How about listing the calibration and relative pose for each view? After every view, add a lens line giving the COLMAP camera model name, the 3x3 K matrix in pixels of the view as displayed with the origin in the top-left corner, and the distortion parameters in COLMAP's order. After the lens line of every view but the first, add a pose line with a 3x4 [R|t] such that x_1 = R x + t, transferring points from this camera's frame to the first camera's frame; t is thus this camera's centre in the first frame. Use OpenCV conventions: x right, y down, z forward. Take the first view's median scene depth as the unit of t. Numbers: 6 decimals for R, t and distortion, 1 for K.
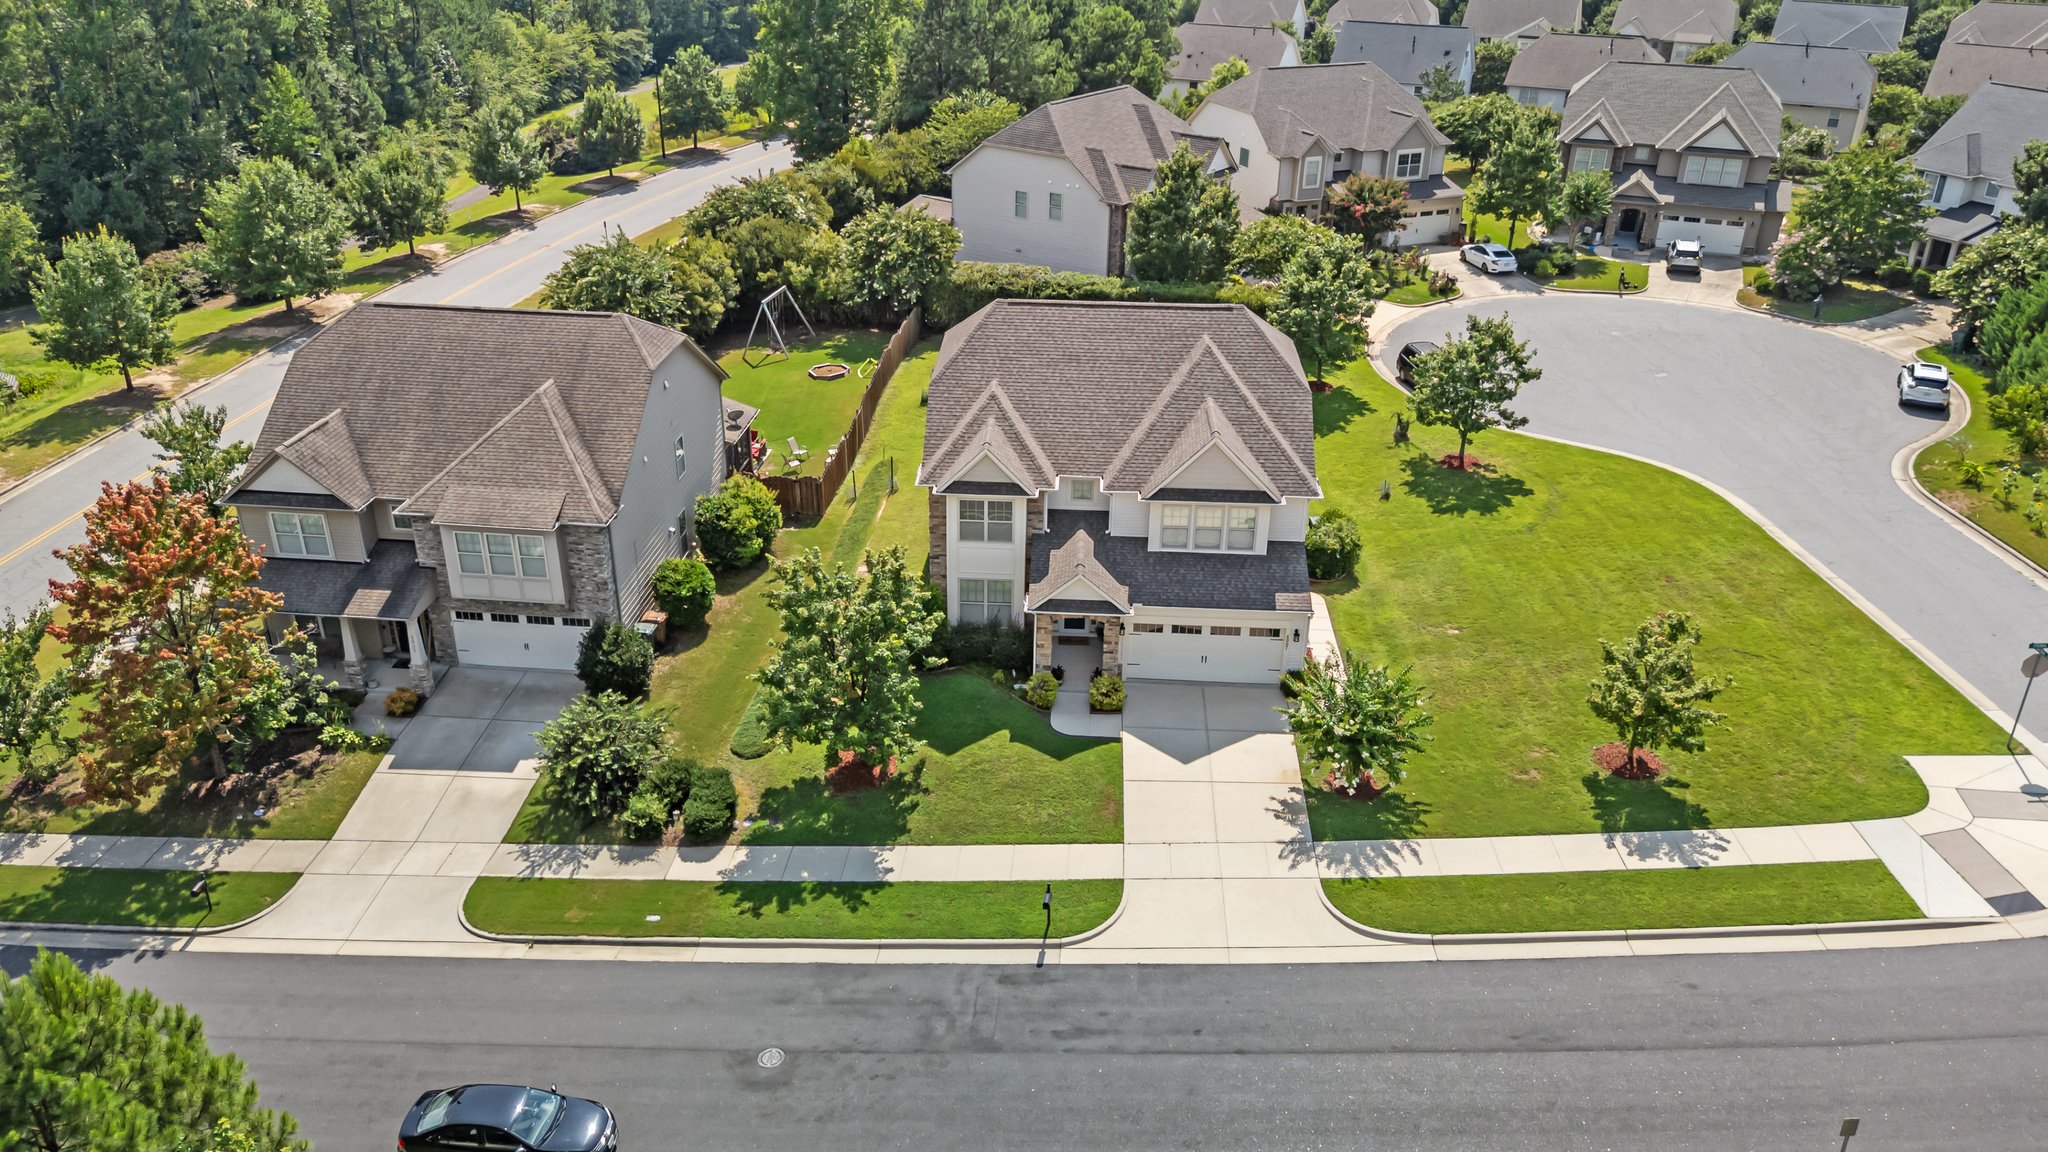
lens RADIAL K [[1505.5, 0, 1016.9], [0, 1505.5, 571.5], [0, 0, 1]] dist [0.078120, -0.088608]
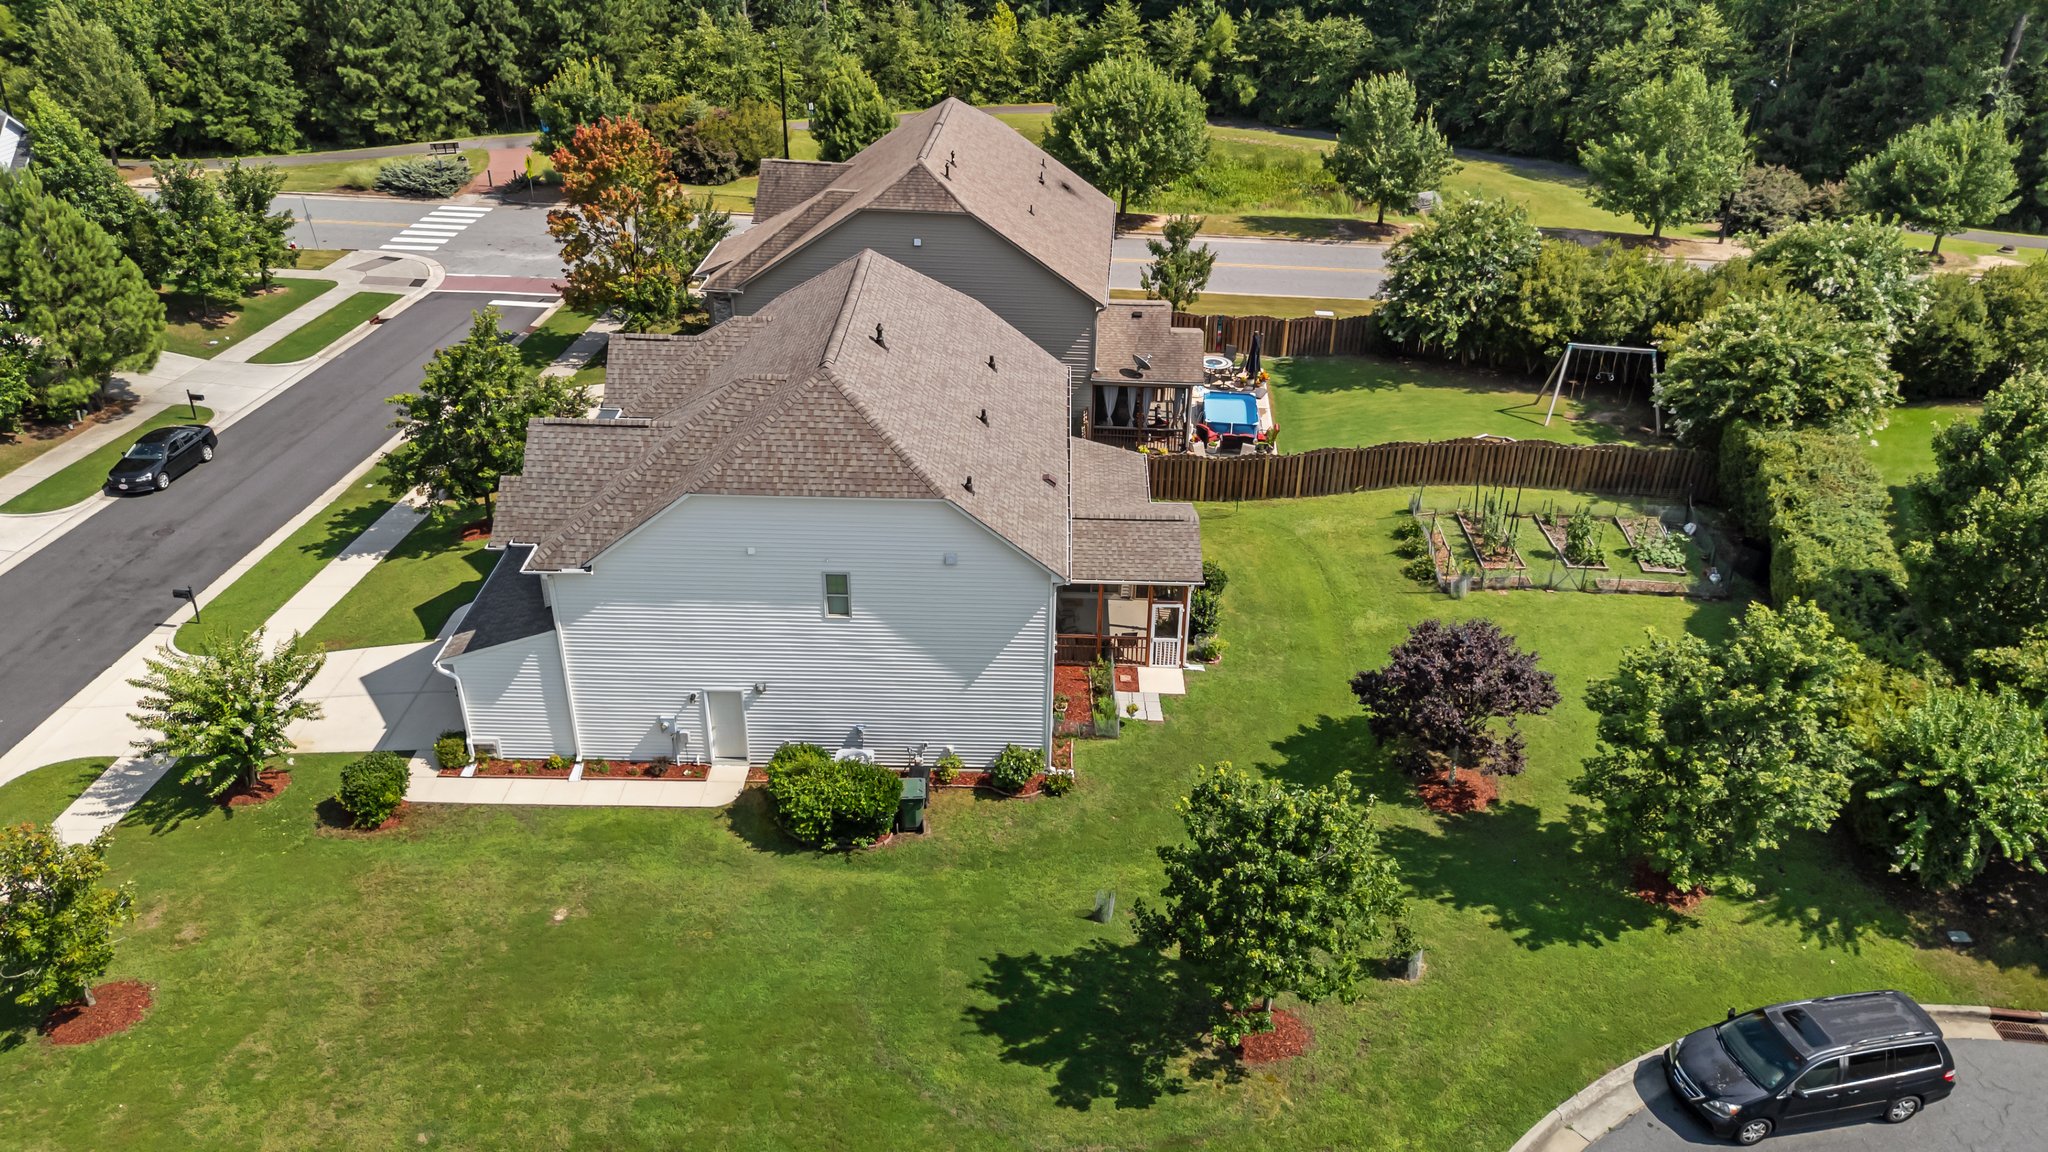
lens RADIAL K [[1505.5, 0, 1016.9], [0, 1505.5, 571.5], [0, 0, 1]] dist [0.078120, -0.088608]
pose [[0.024781, 0.487552, -0.872742, 0.827226], [-0.453282, 0.783591, 0.424877, -0.455855], [0.891023, 0.385069, 0.240417, 1.024045]]
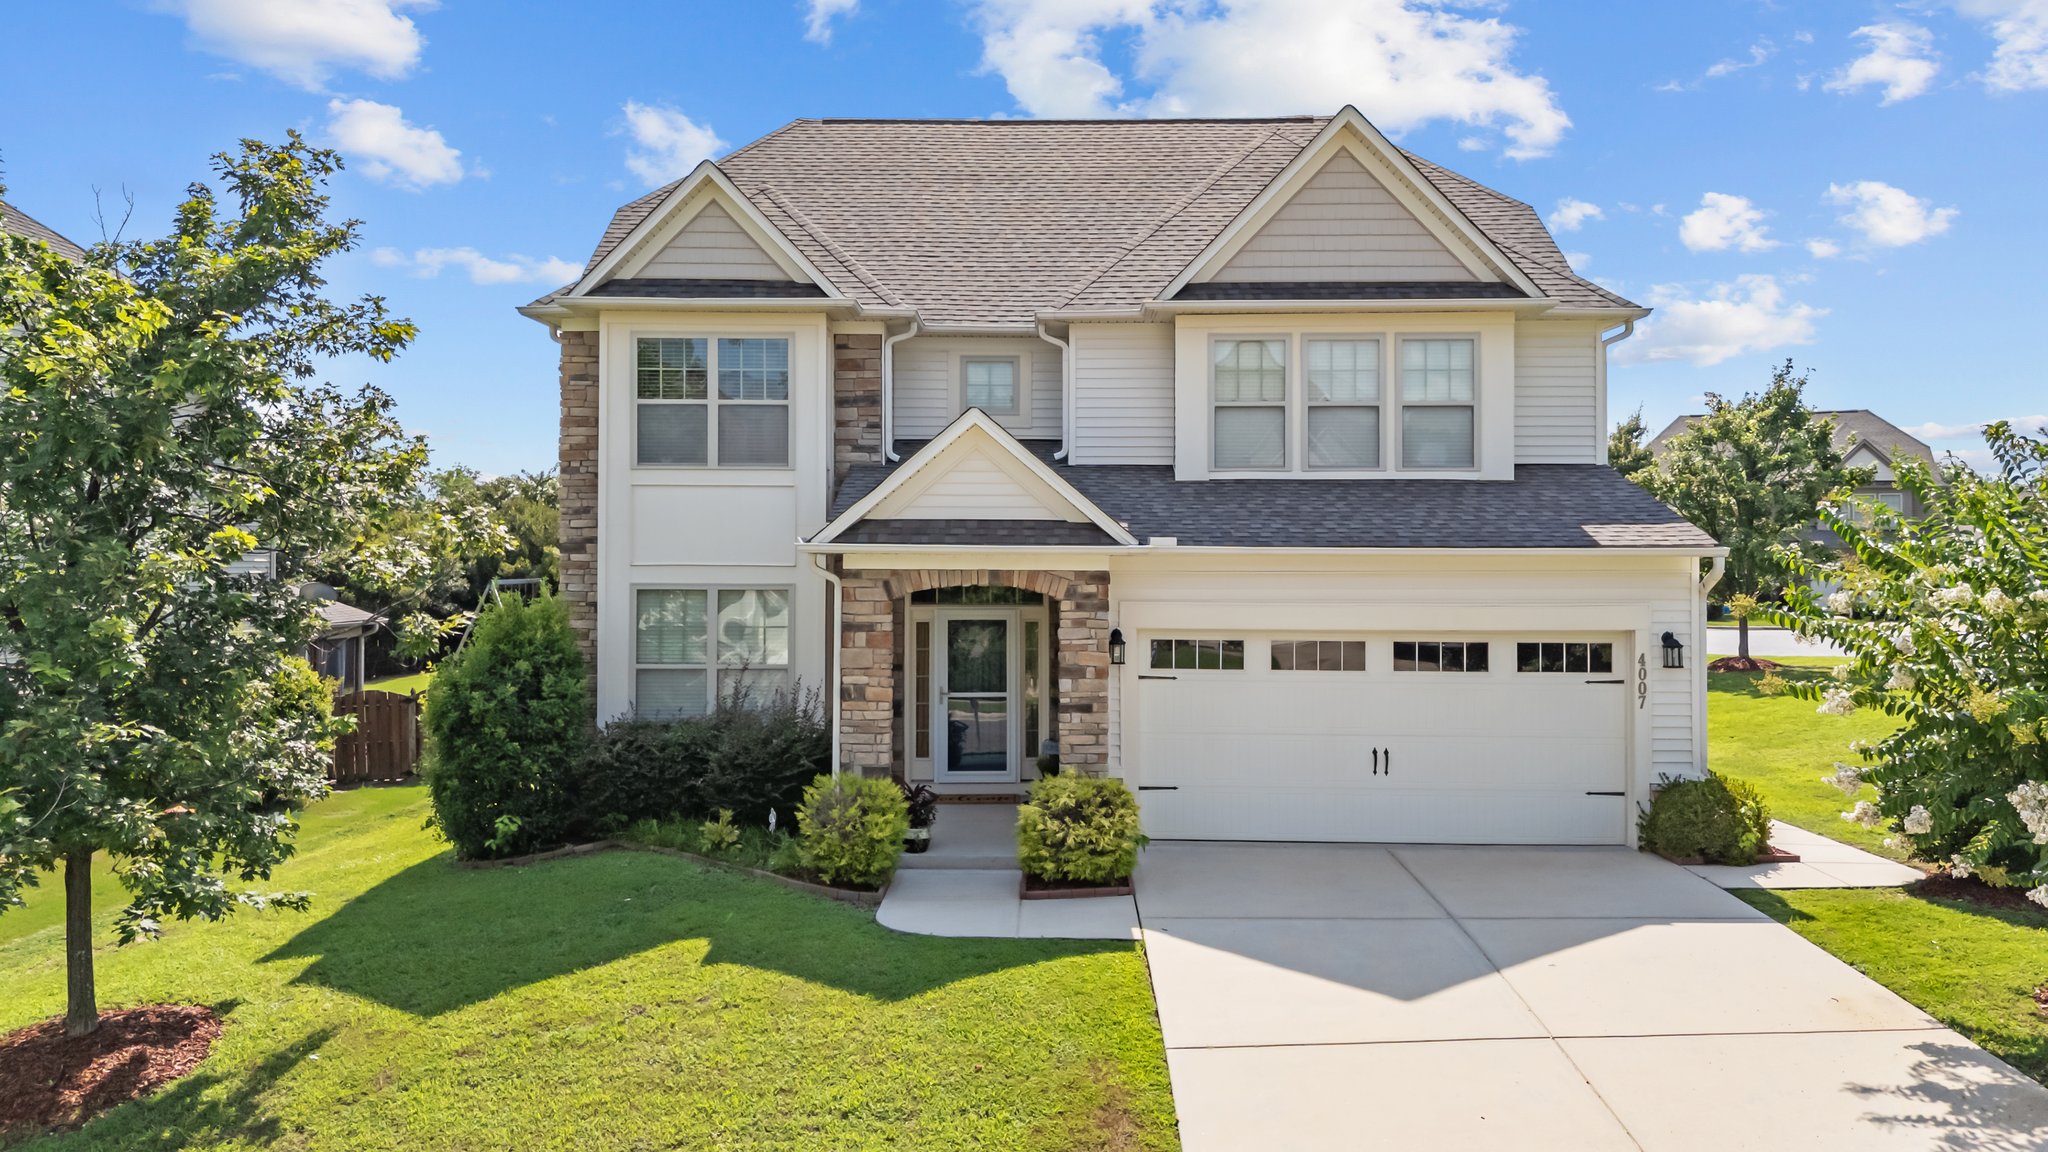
lens RADIAL K [[1523.0, 0, 1027.9], [0, 1523.0, 548.9], [0, 0, 1]] dist [0.117501, -0.165906]
pose [[0.999054, -0.010002, 0.042327, 0.037453], [0.028074, 0.891605, -0.451943, 0.161348], [-0.033219, 0.452703, 0.891042, 0.695388]]
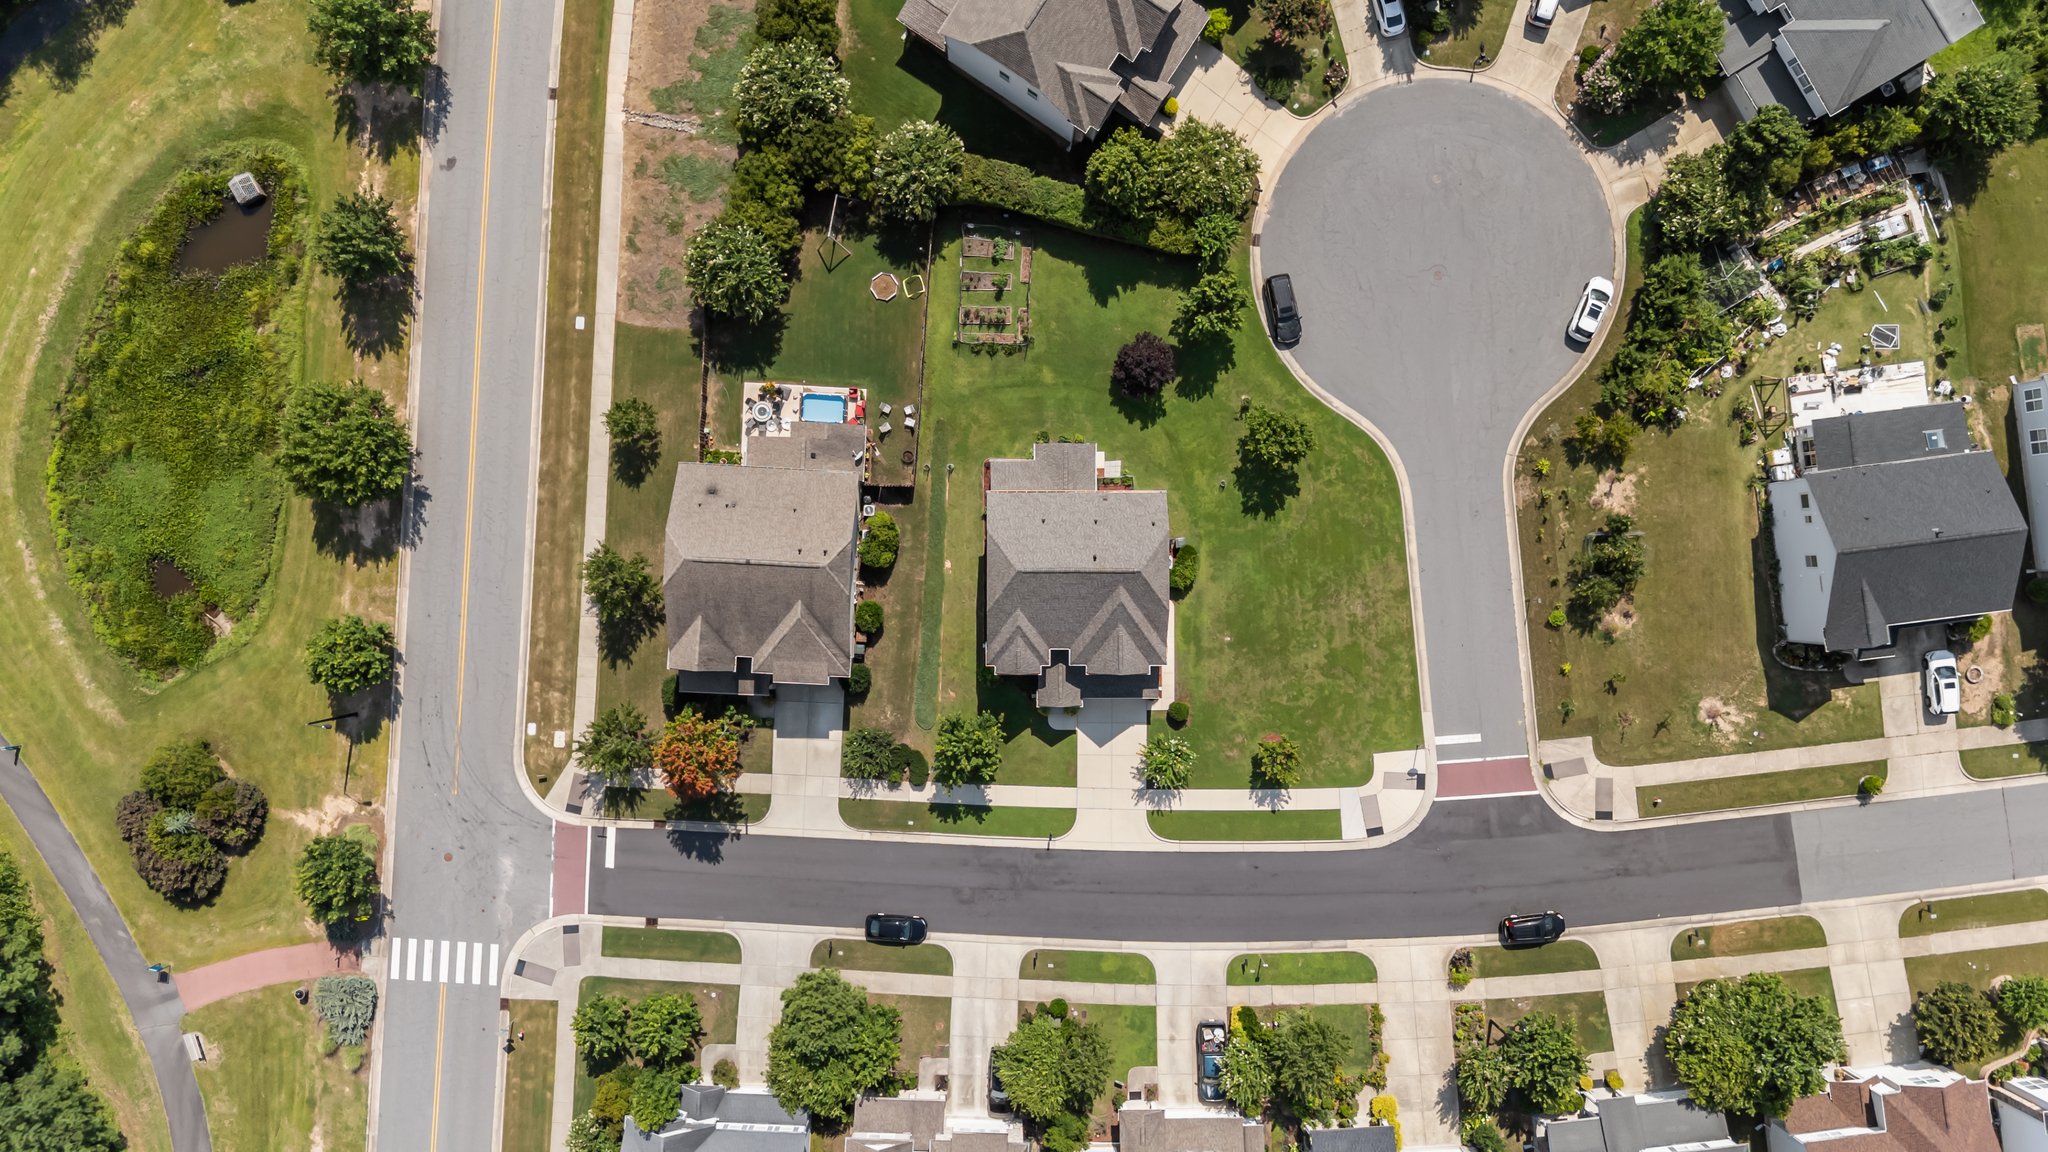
lens RADIAL K [[1505.5, 0, 1016.9], [0, 1505.5, 571.5], [0, 0, 1]] dist [0.078120, -0.088608]
pose [[0.998472, -0.053034, -0.015546, 0.022883], [0.038002, 0.454607, 0.889881, -2.095868], [-0.040127, -0.889112, 0.455928, 0.105619]]
